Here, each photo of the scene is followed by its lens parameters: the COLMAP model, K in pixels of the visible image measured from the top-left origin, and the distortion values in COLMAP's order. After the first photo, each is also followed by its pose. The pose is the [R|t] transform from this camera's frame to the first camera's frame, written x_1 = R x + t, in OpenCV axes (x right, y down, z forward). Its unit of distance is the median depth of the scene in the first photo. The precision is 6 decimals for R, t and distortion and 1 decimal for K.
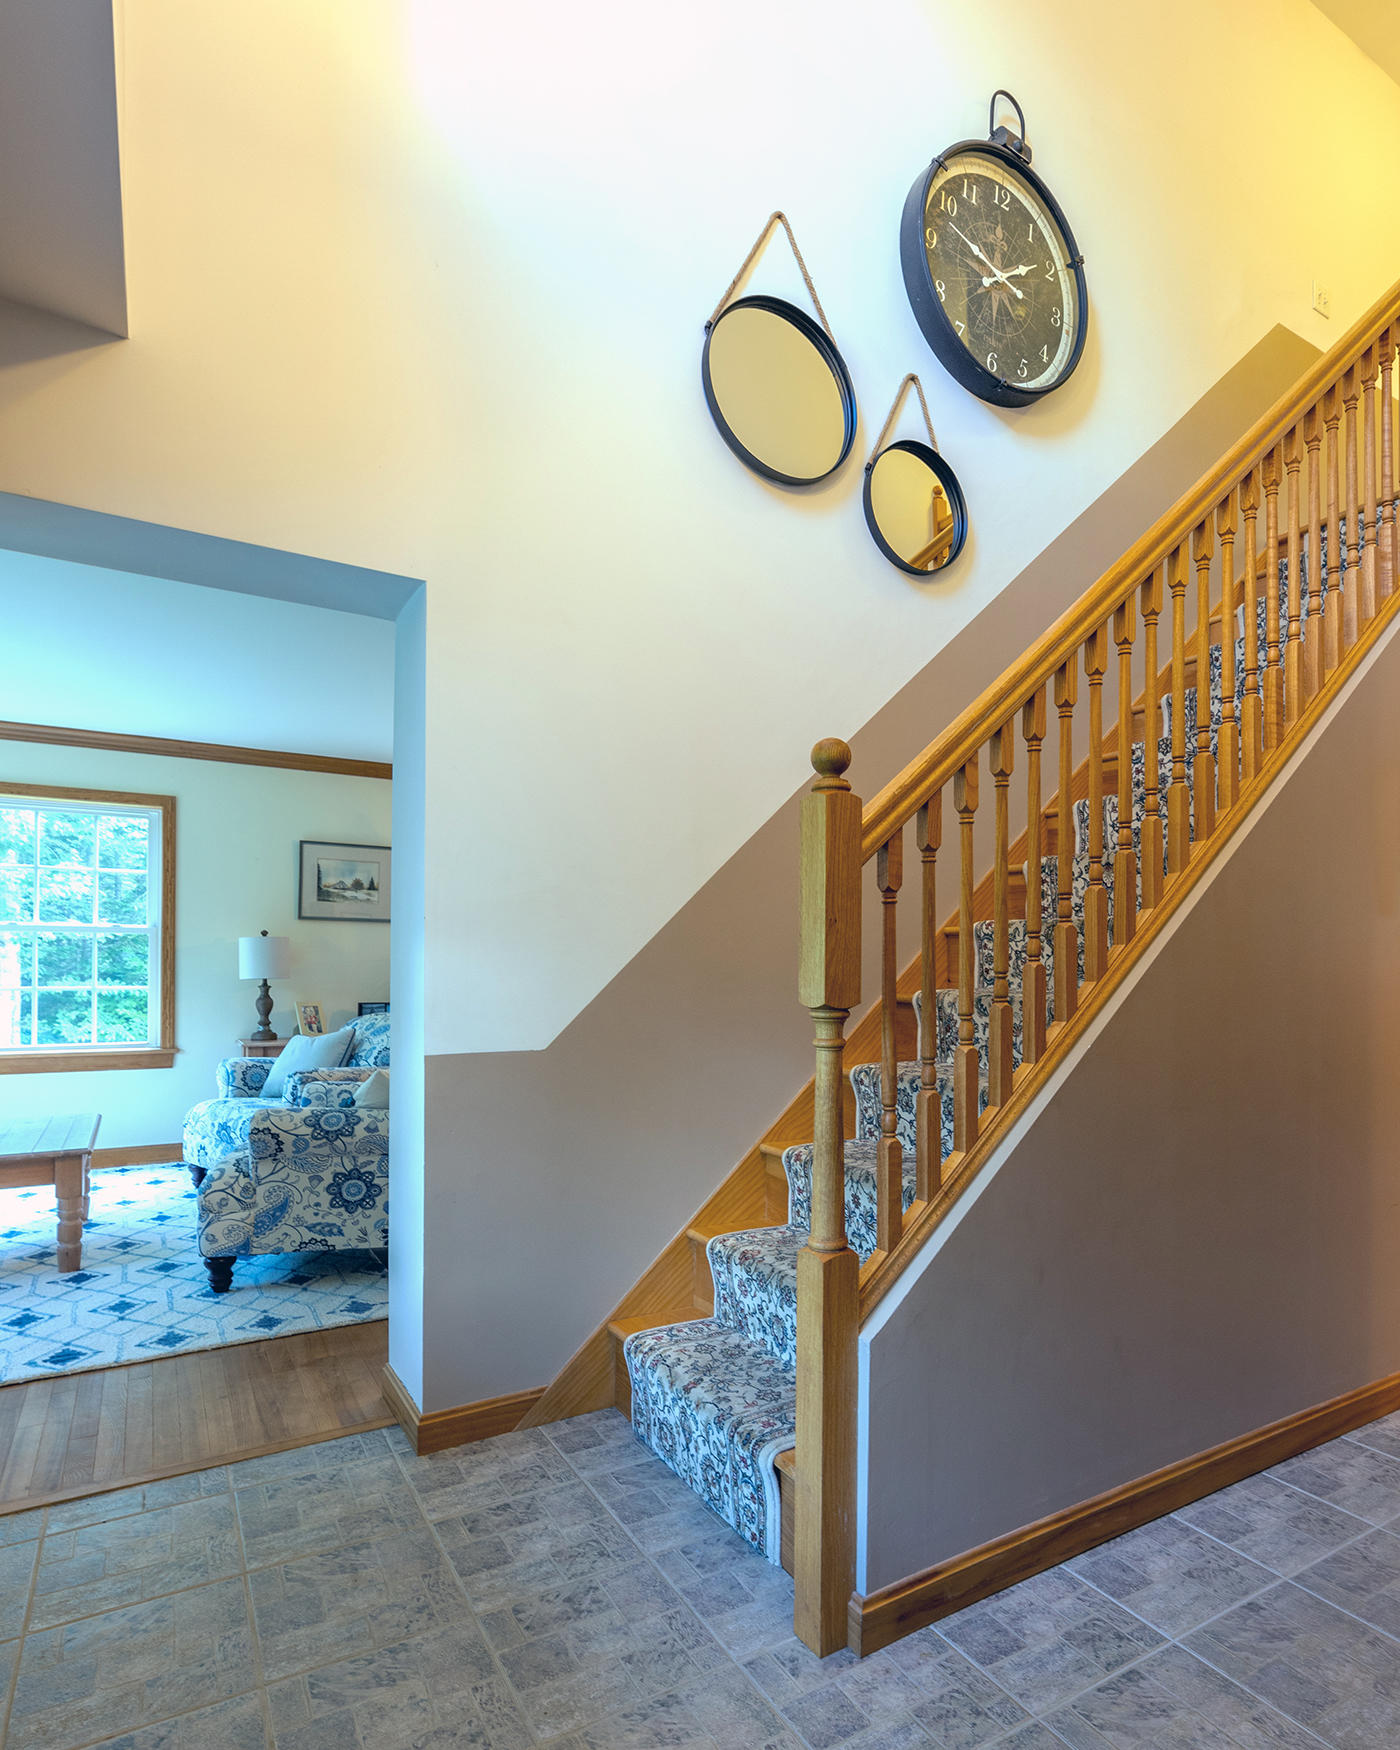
lens RADIAL K [[947.2, 0, 713.0], [0, 947.2, 957.6], [0, 0, 1]] dist [0.001941, 0.000259]
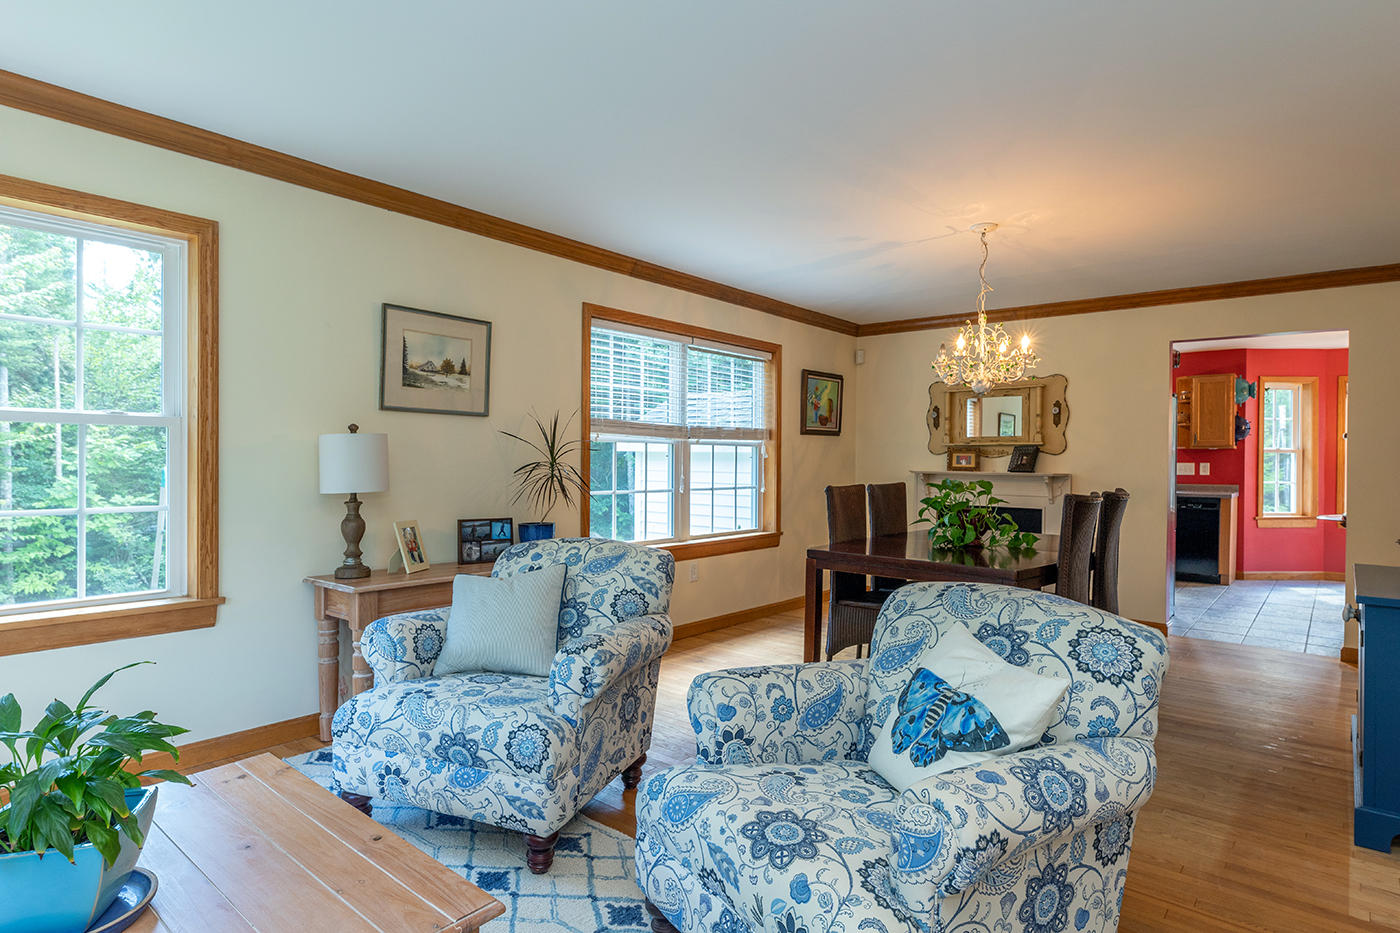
lens RADIAL K [[757.4, 0, 701.9], [0, 757.4, 468.5], [0, 0, 1]] dist [-0.006773, -0.001674]
pose [[0.947948, -0.003348, 0.318407, -0.405196], [-0.003587, 0.999769, 0.021190, -0.008620], [-0.318404, -0.021229, 0.947717, 0.374536]]
